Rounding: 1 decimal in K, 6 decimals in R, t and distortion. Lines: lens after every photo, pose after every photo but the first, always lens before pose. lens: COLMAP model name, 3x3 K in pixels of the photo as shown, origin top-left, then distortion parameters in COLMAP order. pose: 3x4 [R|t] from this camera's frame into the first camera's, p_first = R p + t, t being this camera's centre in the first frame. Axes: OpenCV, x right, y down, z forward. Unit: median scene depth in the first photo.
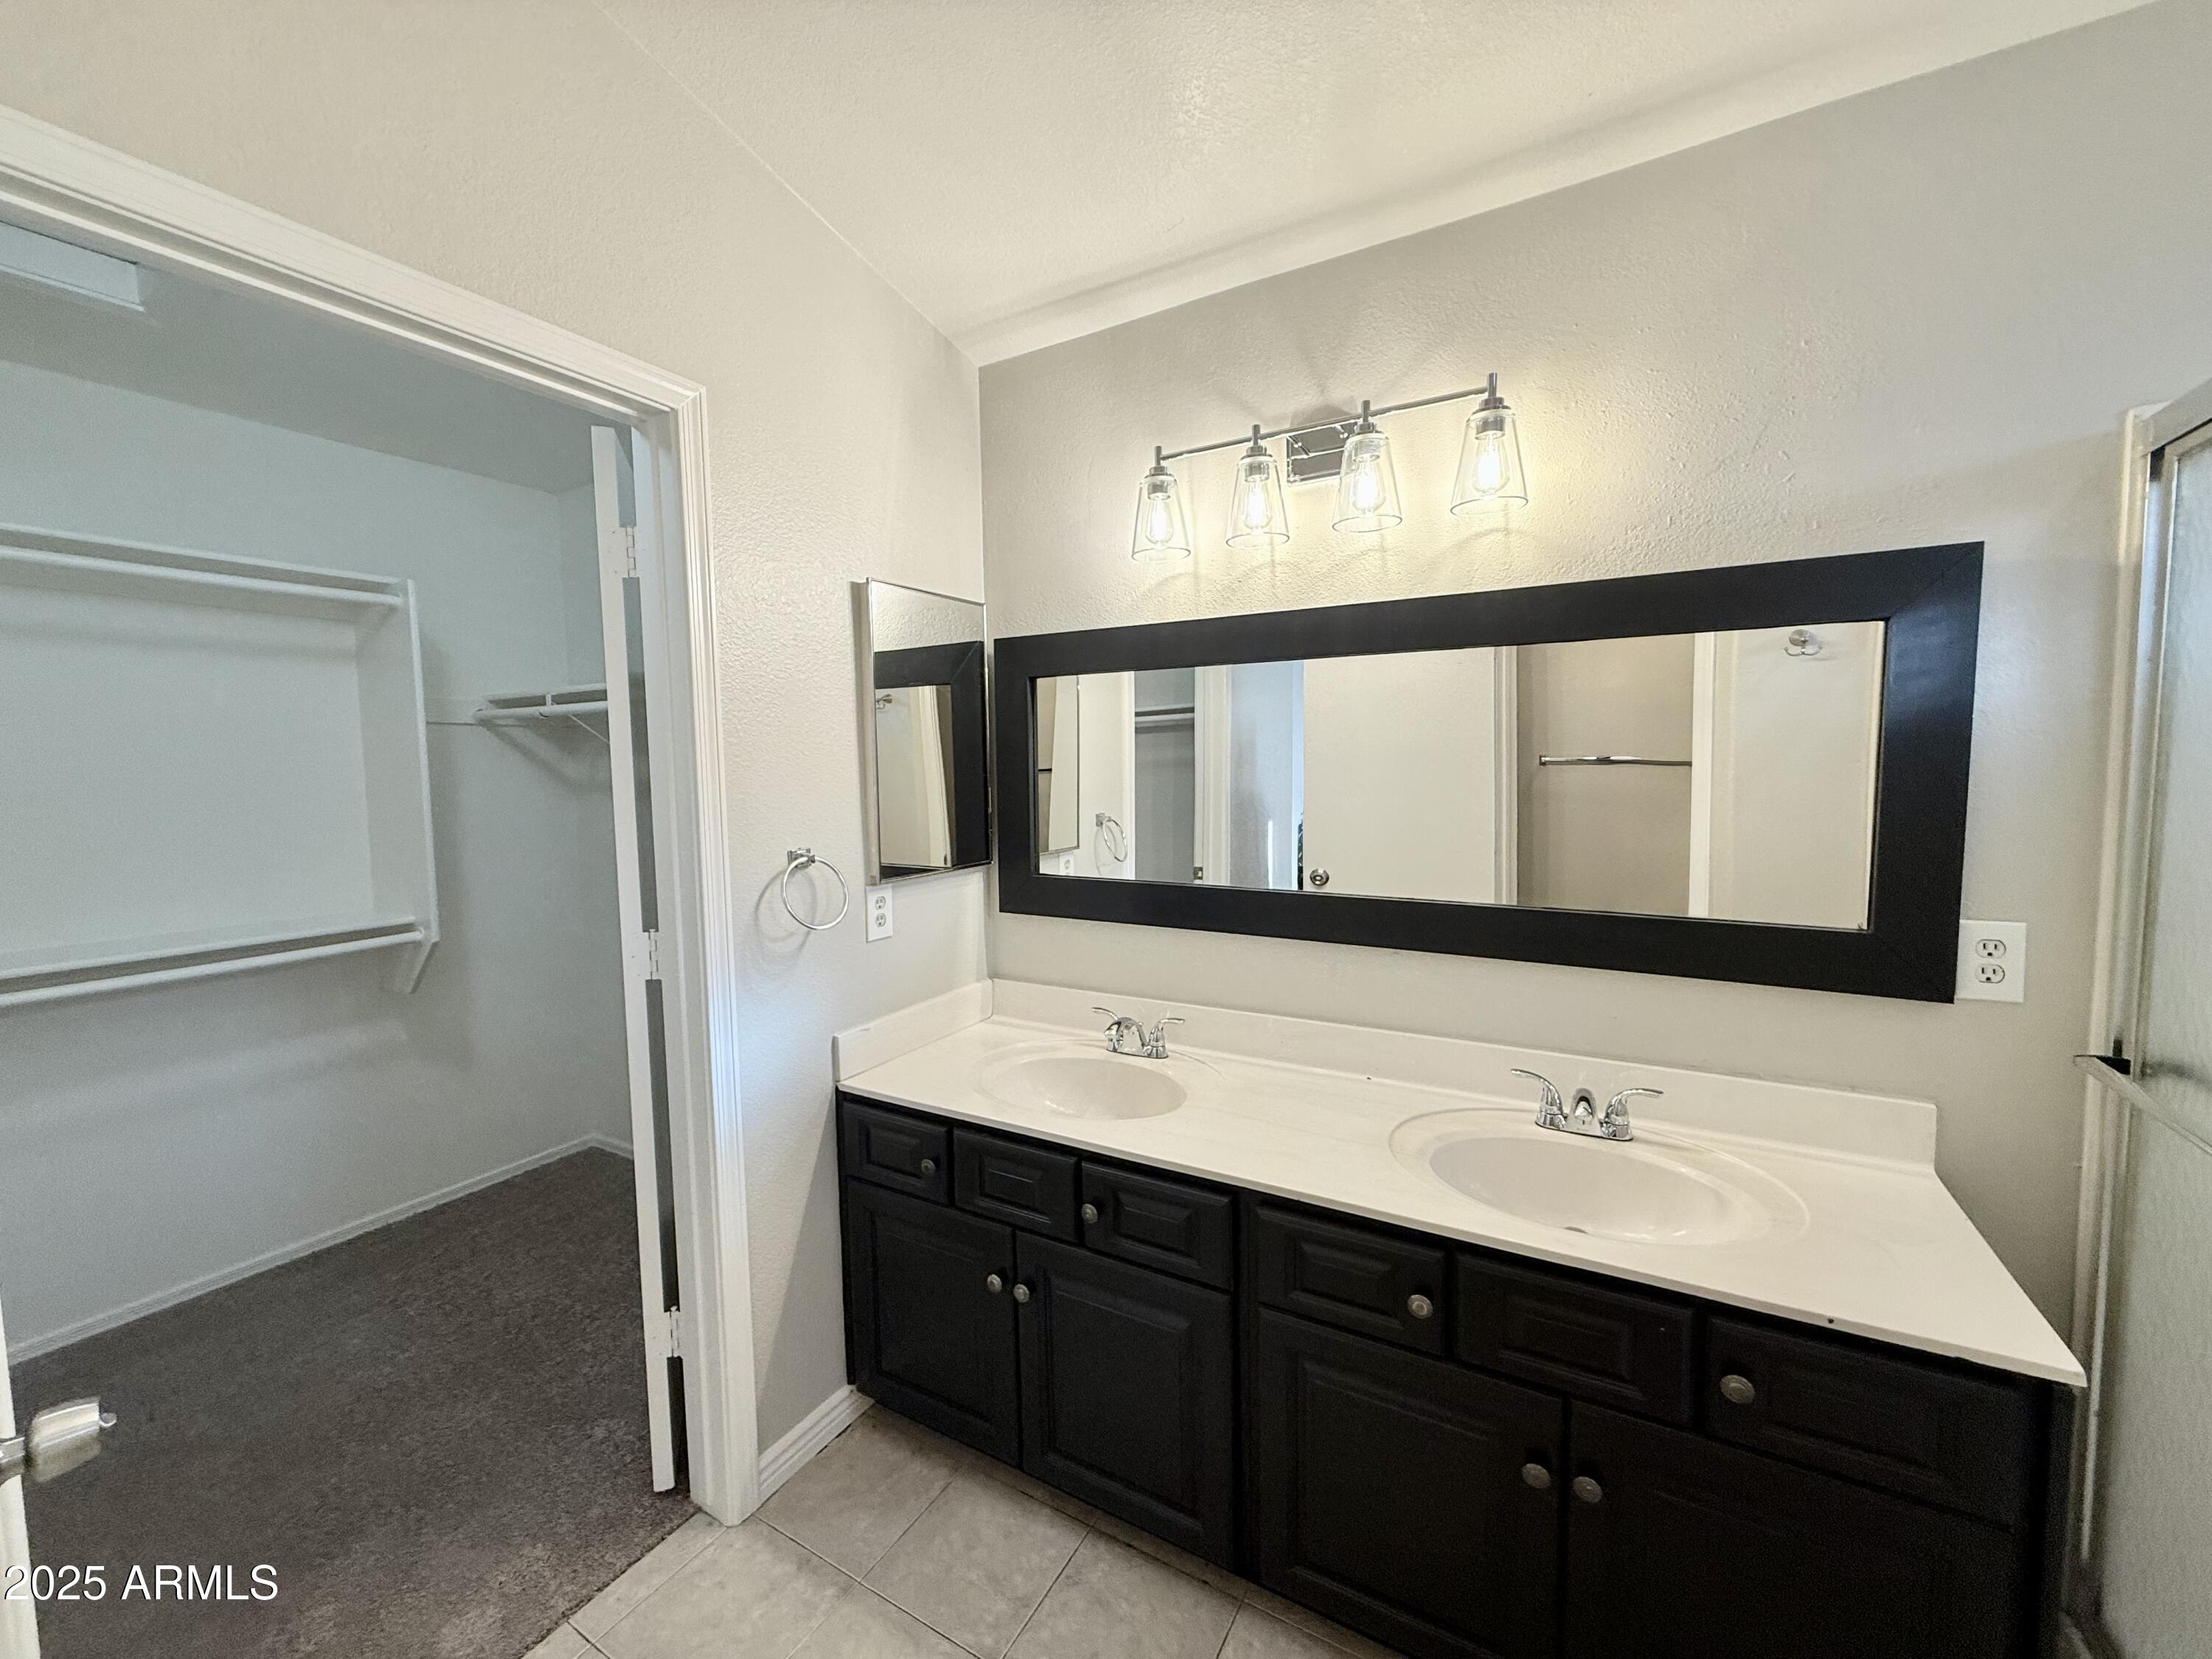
lens RADIAL K [[880.4, 0, 1107.8], [0, 880.4, 829.7], [0, 0, 1]] dist [-0.001948, 0.001136]
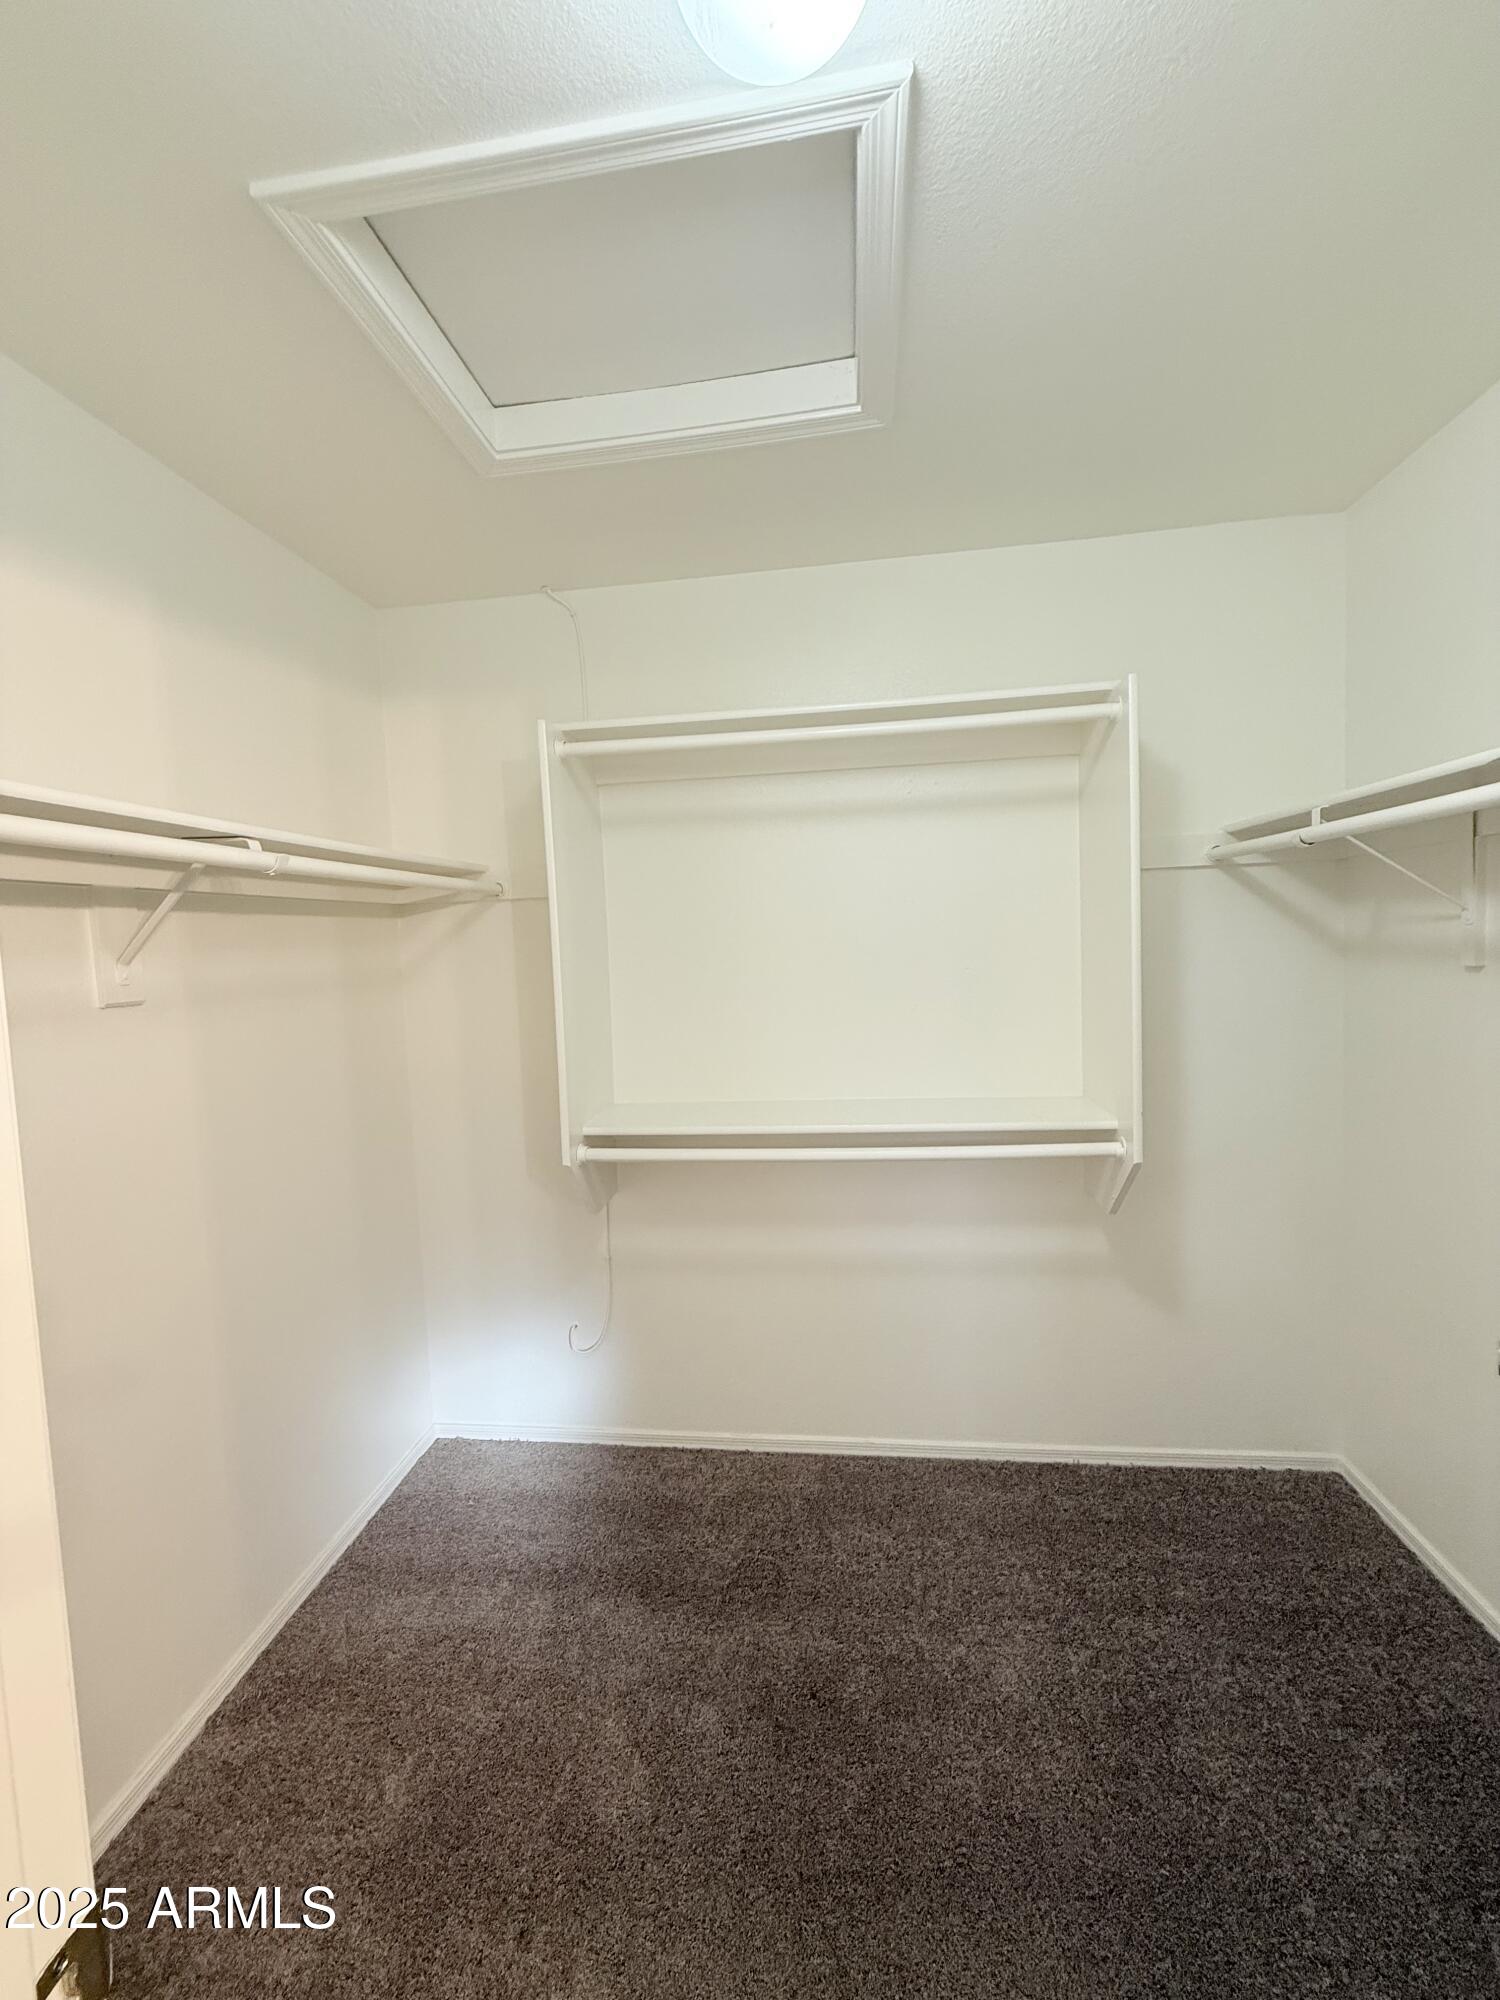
lens RADIAL K [[796.0, 0, 745.3], [0, 796.0, 999.3], [0, 0, 1]] dist [-0.001948, 0.001136]
pose [[0.393810, 0.058343, -0.917338, -0.287402], [-0.024949, 0.998294, 0.052782, -0.038249], [0.918853, 0.002100, 0.394594, 0.432192]]
